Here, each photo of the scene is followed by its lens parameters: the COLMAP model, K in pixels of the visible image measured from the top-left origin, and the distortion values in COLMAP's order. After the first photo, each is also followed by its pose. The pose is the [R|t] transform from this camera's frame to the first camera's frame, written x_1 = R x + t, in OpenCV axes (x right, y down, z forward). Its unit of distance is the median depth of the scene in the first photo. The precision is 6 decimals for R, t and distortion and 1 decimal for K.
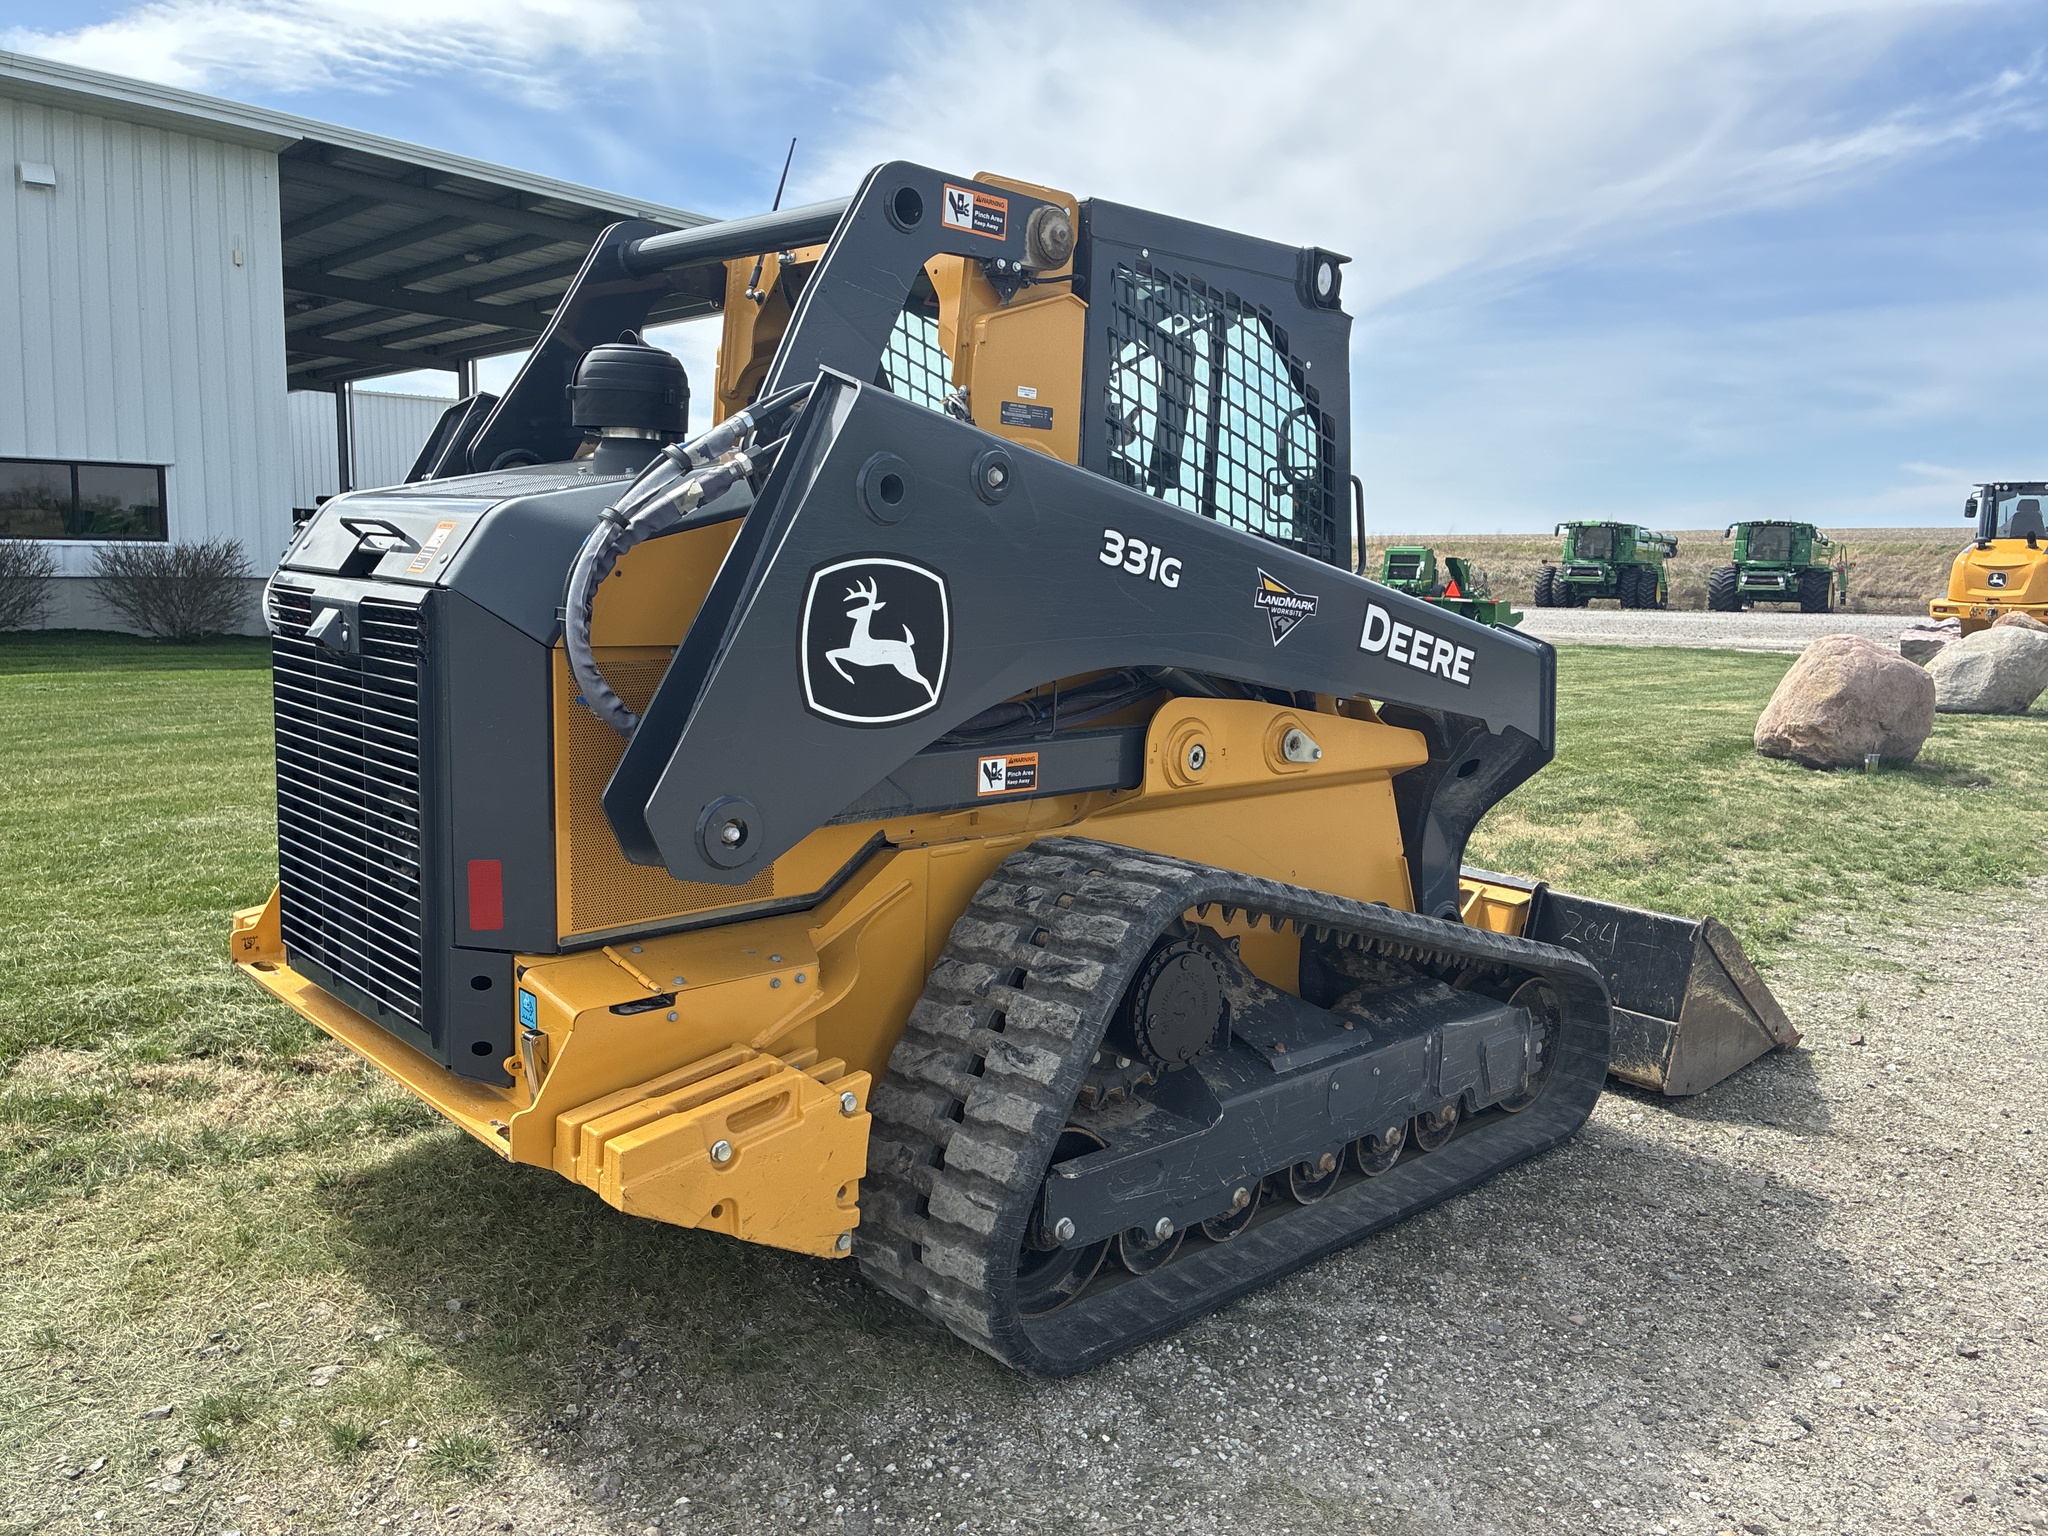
lens RADIAL K [[1532.6, 0, 1049.5], [0, 1532.6, 758.2], [0, 0, 1]] dist [0.077878, -0.119762]
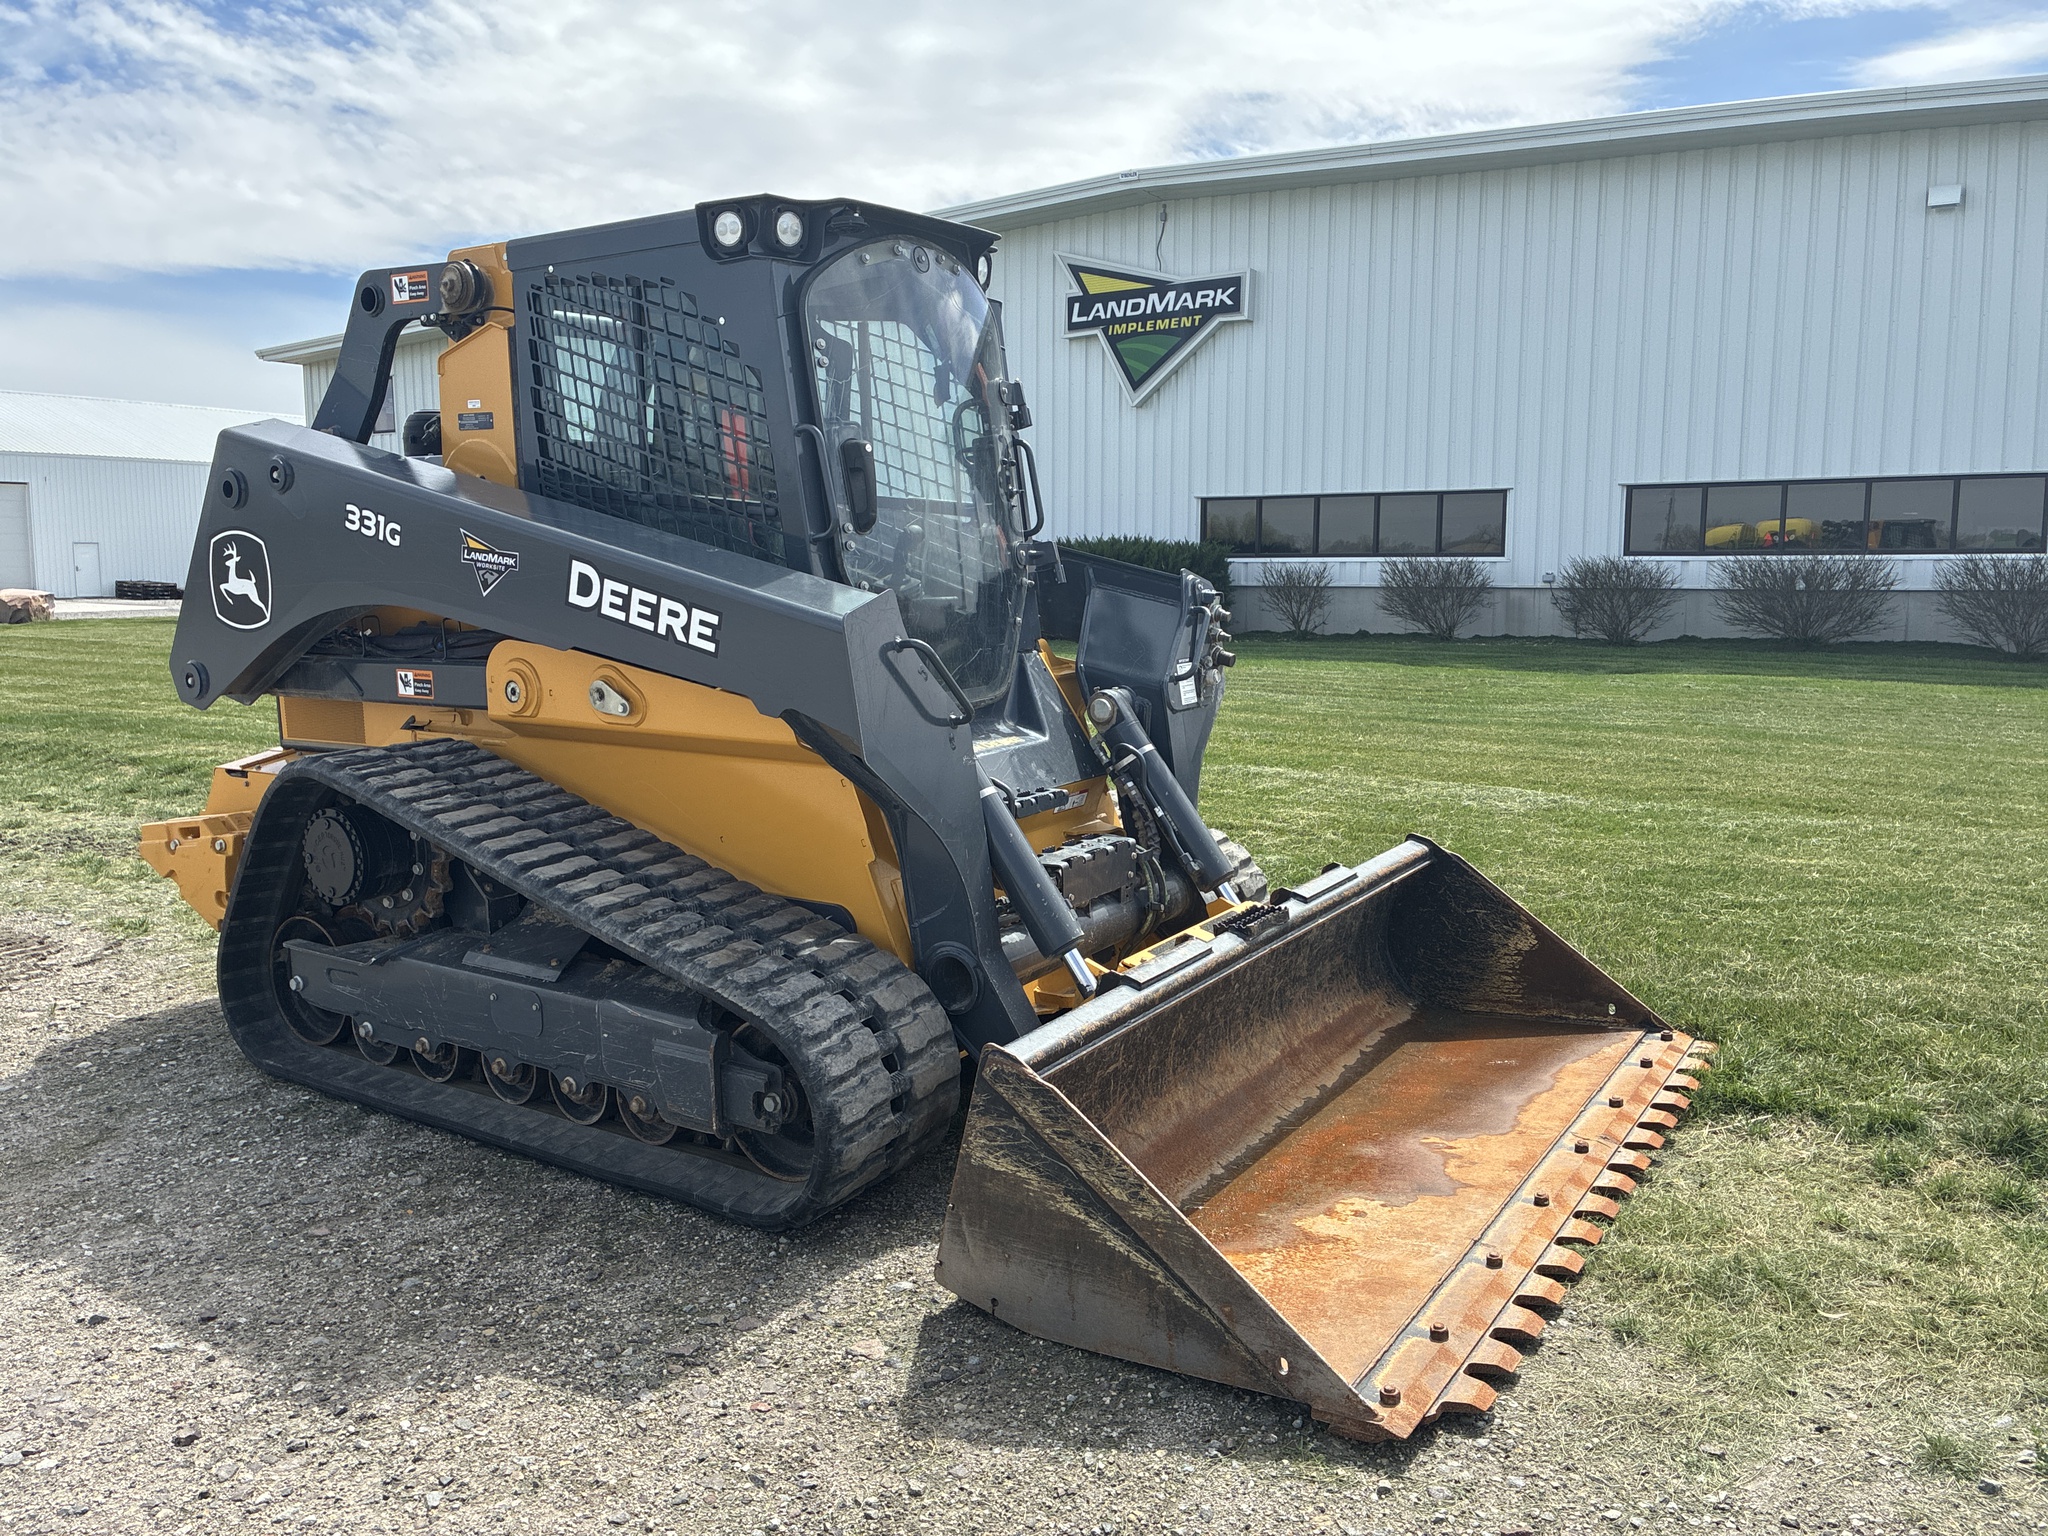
lens RADIAL K [[1552.6, 0, 1038.5], [0, 1552.6, 769.6], [0, 0, 1]] dist [0.024845, 0.002950]
pose [[0.235237, 0.106901, -0.966041, 1.369128], [-0.118888, 0.989634, 0.080562, -0.086842], [0.964639, 0.095900, 0.245508, 1.114023]]
